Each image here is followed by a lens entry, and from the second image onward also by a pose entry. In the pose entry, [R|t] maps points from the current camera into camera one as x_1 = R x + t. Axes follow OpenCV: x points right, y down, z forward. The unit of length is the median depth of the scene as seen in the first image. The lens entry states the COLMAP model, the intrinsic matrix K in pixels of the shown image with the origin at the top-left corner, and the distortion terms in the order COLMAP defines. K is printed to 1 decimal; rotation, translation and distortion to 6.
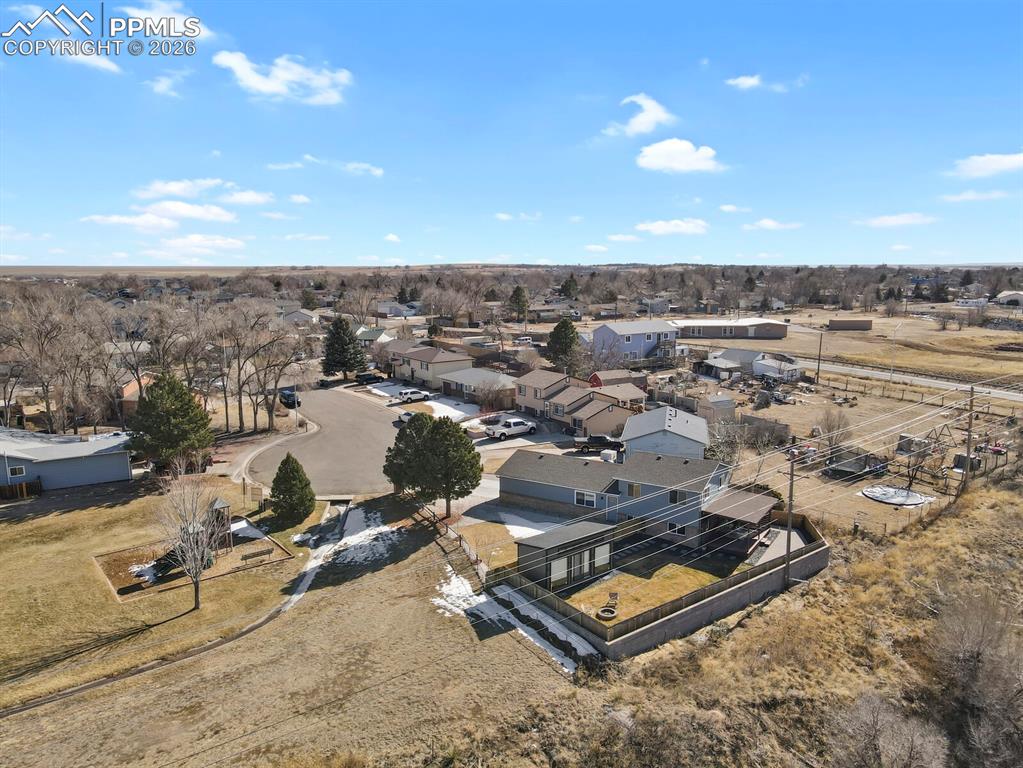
lens RADIAL K [[748.8, 0, 516.1], [0, 748.8, 382.6], [0, 0, 1]] dist [0.006858, 0.025898]
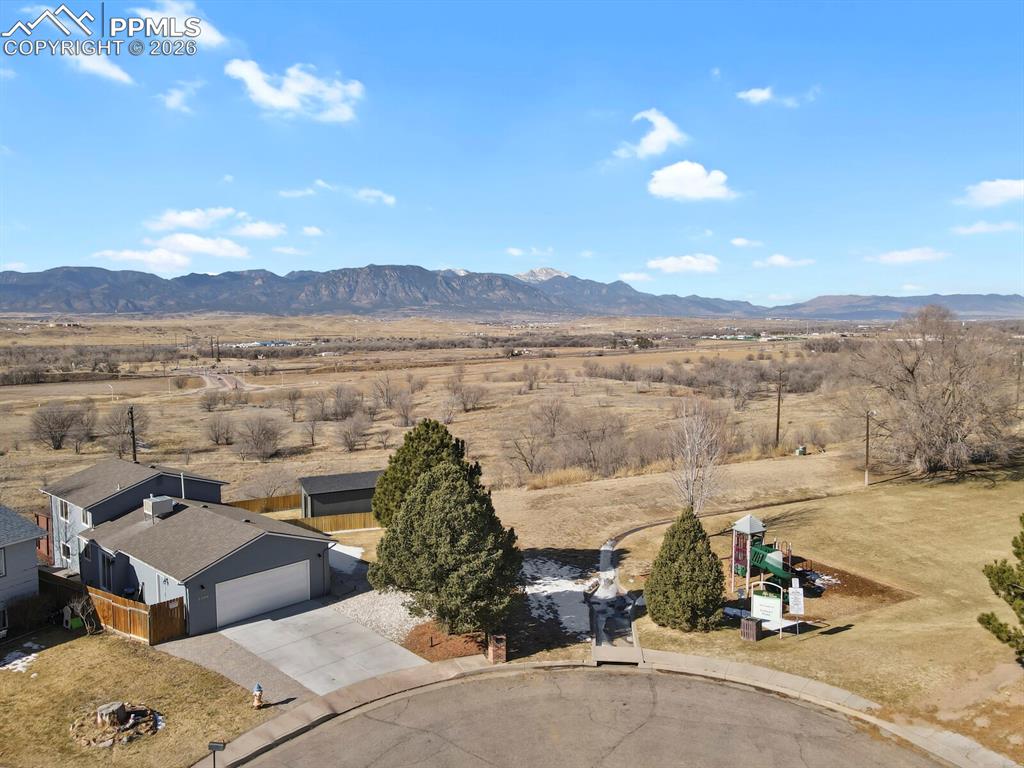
lens RADIAL K [[743.1, 0, 515.1], [0, 743.1, 386.9], [0, 0, 1]] dist [0.023944, 0.000801]
pose [[-0.985678, -0.006550, 0.168509, -0.376640], [0.035167, 0.969293, 0.243380, -0.191564], [-0.164929, 0.245821, -0.955181, 2.150497]]
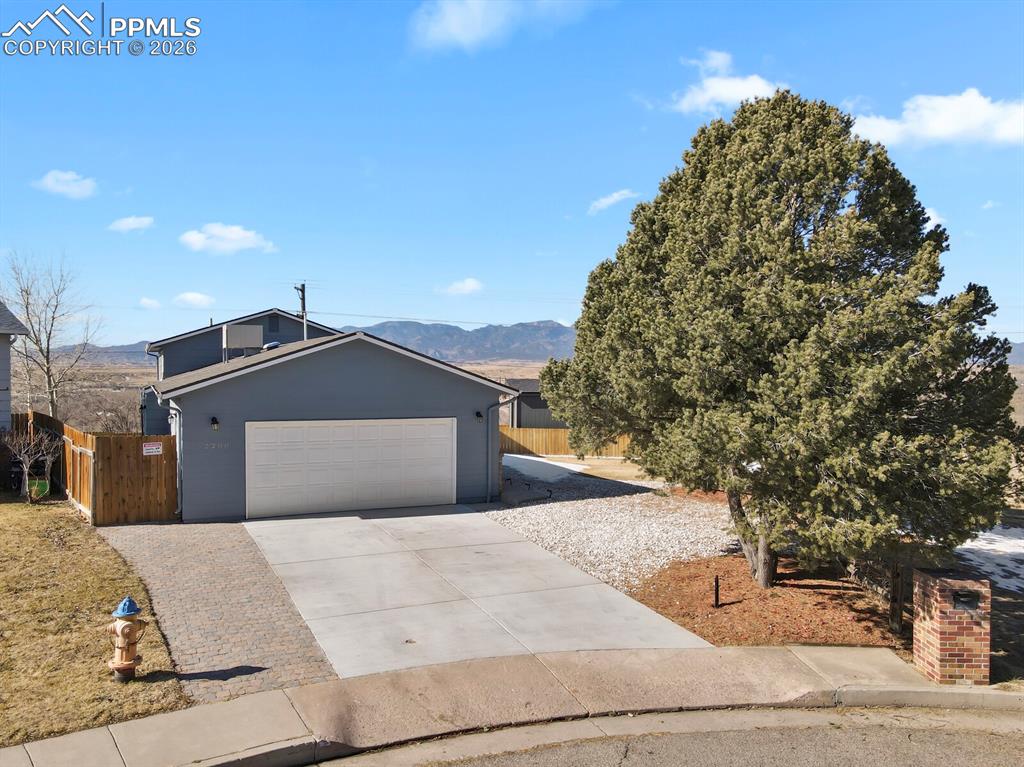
lens RADIAL K [[749.5, 0, 516.6], [0, 749.5, 382.1], [0, 0, 1]] dist [0.006858, 0.025898]
pose [[-0.859616, -0.005652, 0.510909, -0.246029], [0.085057, 0.984403, 0.154000, 0.109134], [-0.503811, 0.175837, -0.845728, 1.765212]]
